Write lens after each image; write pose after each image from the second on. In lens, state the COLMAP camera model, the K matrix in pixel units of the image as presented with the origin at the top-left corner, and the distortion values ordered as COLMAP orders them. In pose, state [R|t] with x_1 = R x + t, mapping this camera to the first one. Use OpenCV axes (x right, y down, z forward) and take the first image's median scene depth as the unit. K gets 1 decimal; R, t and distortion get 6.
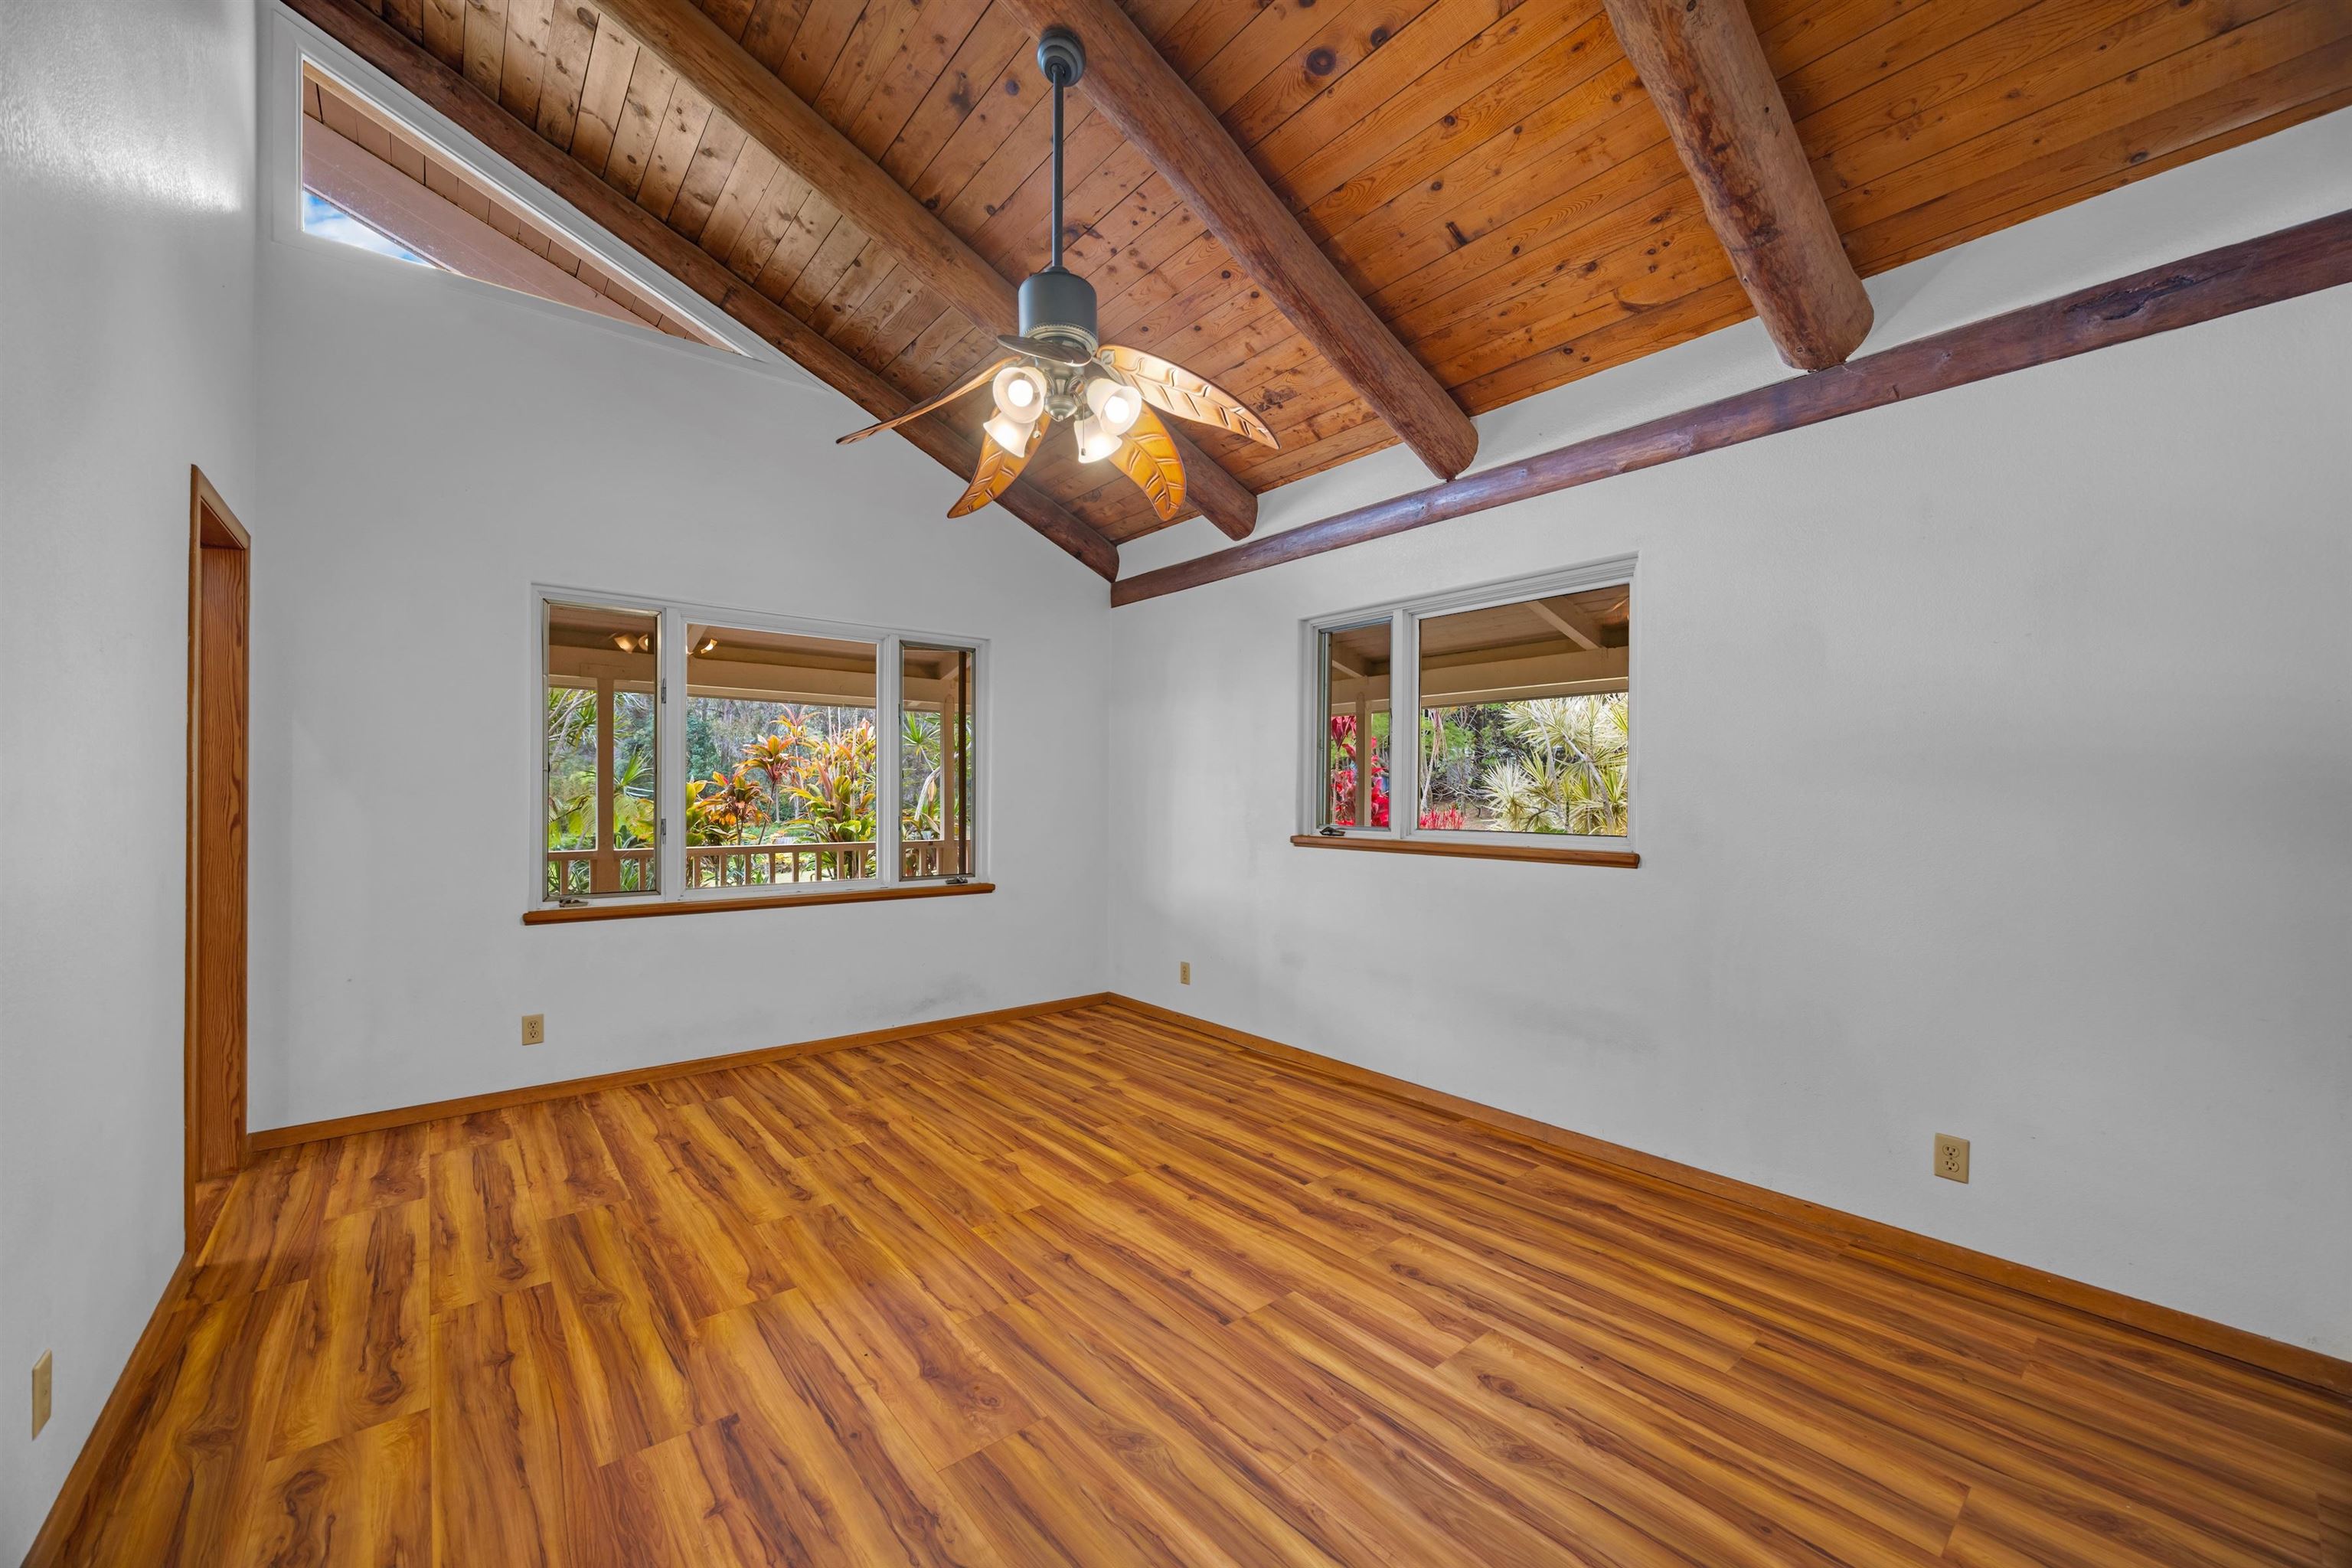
lens RADIAL K [[905.6, 0, 1176.5], [0, 905.6, 793.4], [0, 0, 1]] dist [-0.009567, -0.000337]
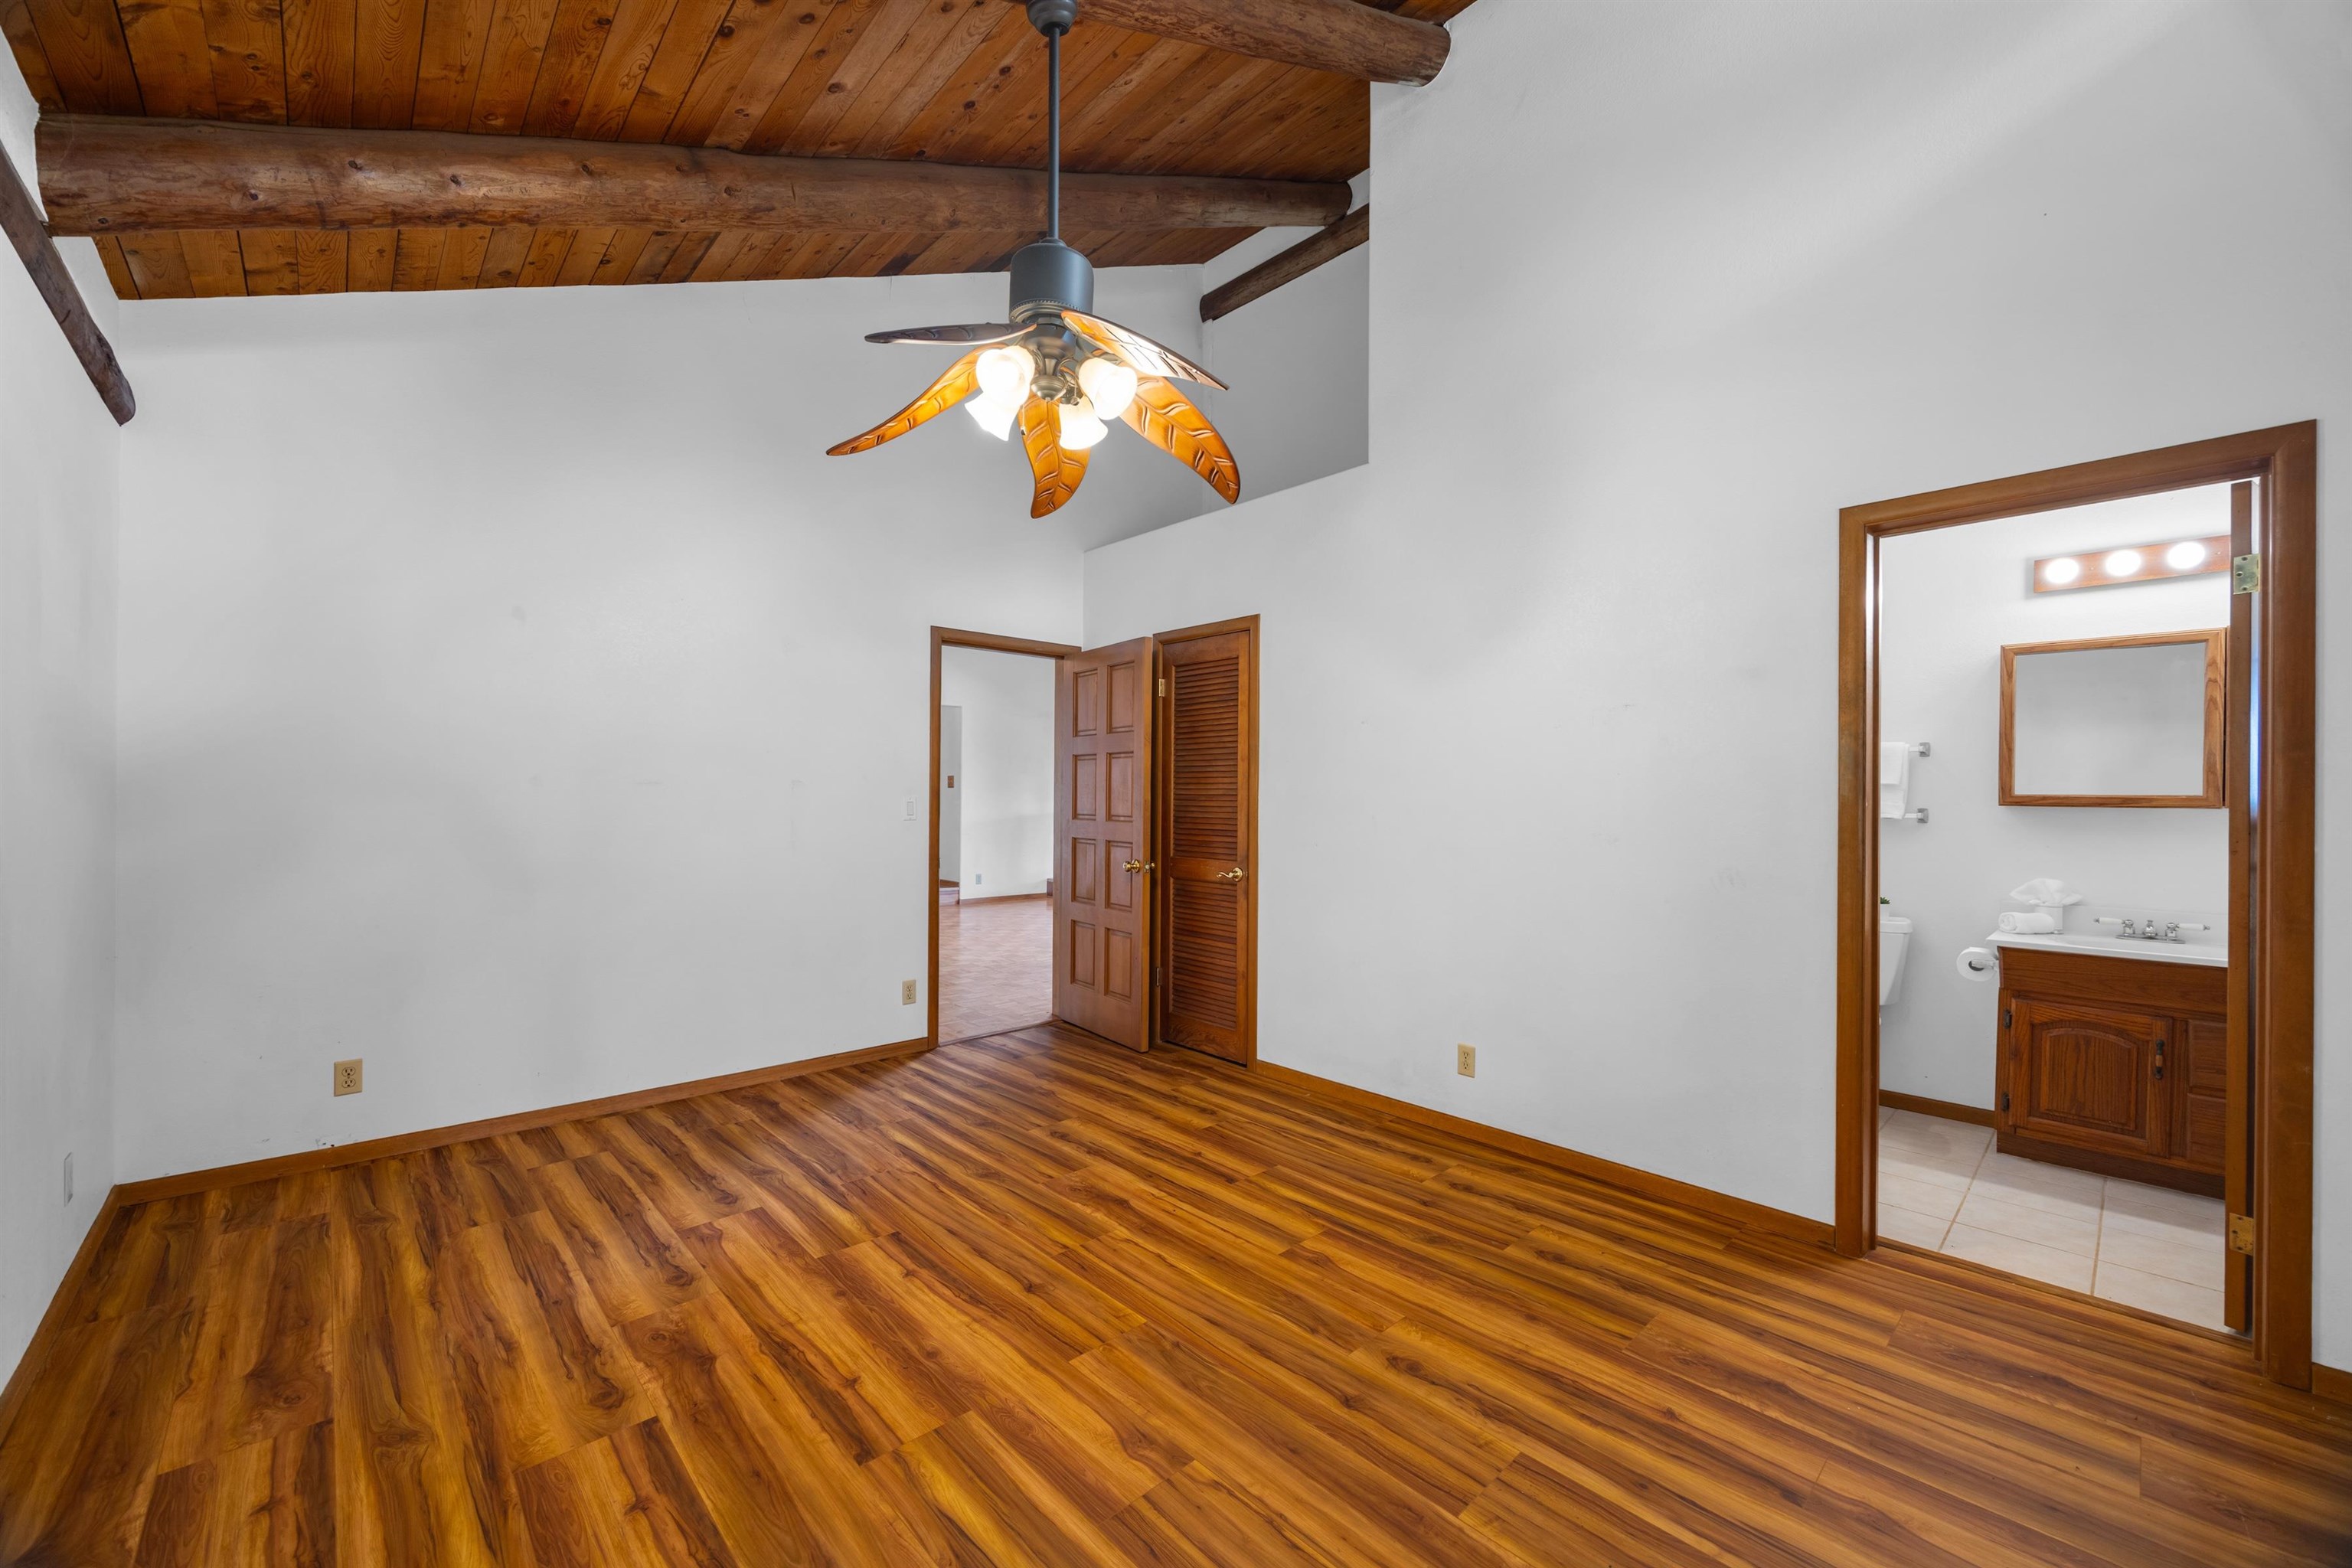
lens RADIAL K [[905.6, 0, 1172.6], [0, 905.6, 796.0], [0, 0, 1]] dist [-0.009567, -0.000337]
pose [[-0.998059, -0.015837, -0.060229, -0.217223], [-0.015717, 0.999873, -0.002469, -0.002662], [0.060260, -0.001517, -0.998182, 2.065045]]
